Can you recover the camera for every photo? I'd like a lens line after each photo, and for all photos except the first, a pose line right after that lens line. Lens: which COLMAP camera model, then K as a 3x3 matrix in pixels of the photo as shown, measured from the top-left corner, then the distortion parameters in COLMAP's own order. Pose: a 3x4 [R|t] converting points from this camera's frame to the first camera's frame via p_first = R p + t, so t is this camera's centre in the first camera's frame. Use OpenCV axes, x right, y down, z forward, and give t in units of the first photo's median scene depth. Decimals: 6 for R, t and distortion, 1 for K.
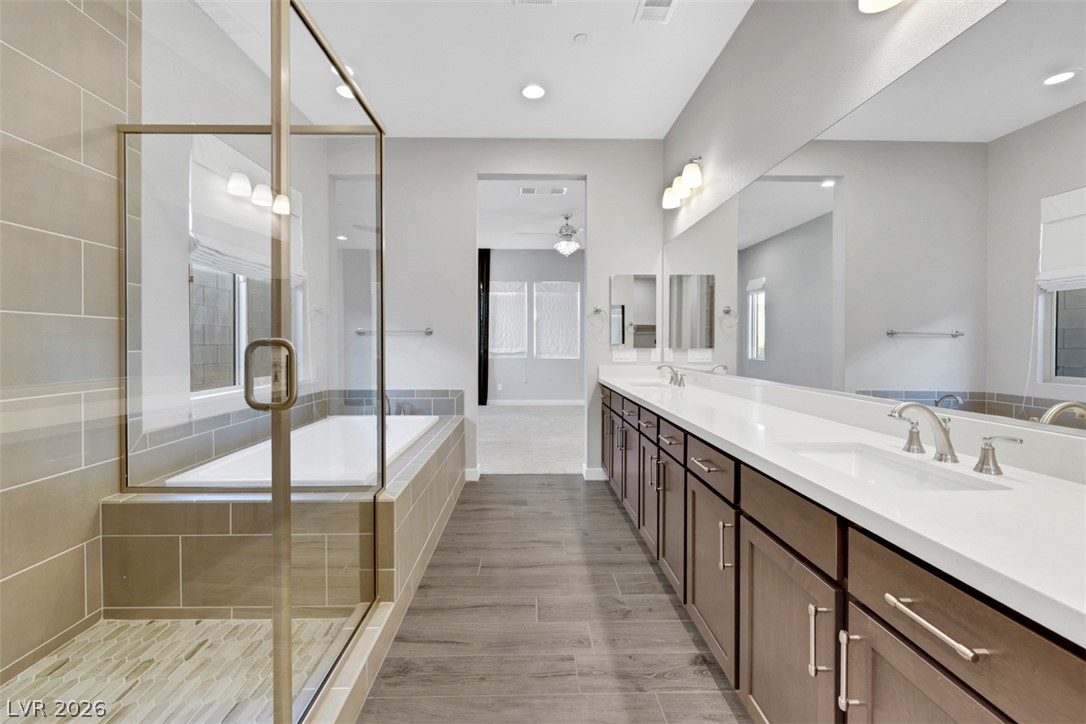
lens RADIAL K [[451.7, 0, 543.0], [0, 451.7, 362.0], [0, 0, 1]] dist [0.000042, 0.000061]
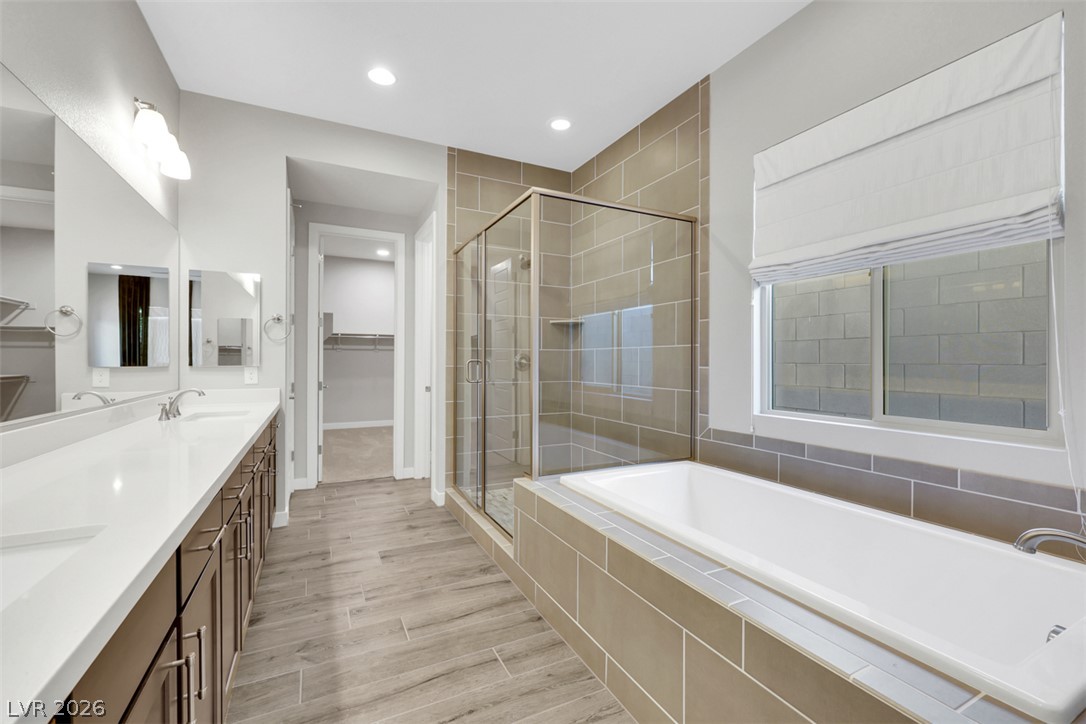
lens RADIAL K [[468.4, 0, 562.3], [0, 468.4, 359.1], [0, 0, 1]] dist [-0.001223, -0.000315]
pose [[-0.898318, -0.007647, -0.439279, 0.135069], [-0.023480, 0.999255, 0.030622, -0.082197], [0.438717, 0.037823, -0.897829, 2.099238]]
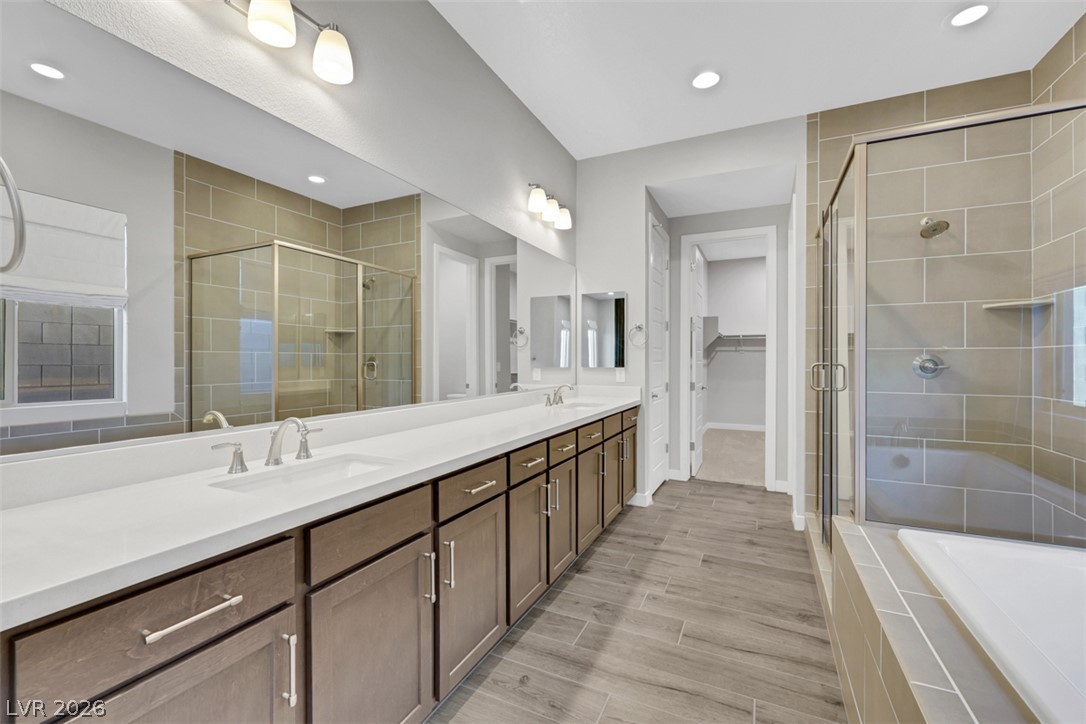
lens RADIAL K [[474.0, 0, 528.7], [0, 474.0, 357.1], [0, 0, 1]] dist [-0.000749, 0.000247]
pose [[-0.879947, -0.003964, 0.475055, -0.213631], [0.012325, 0.999438, 0.031170, -0.092648], [-0.474912, 0.033283, -0.879404, 2.102446]]
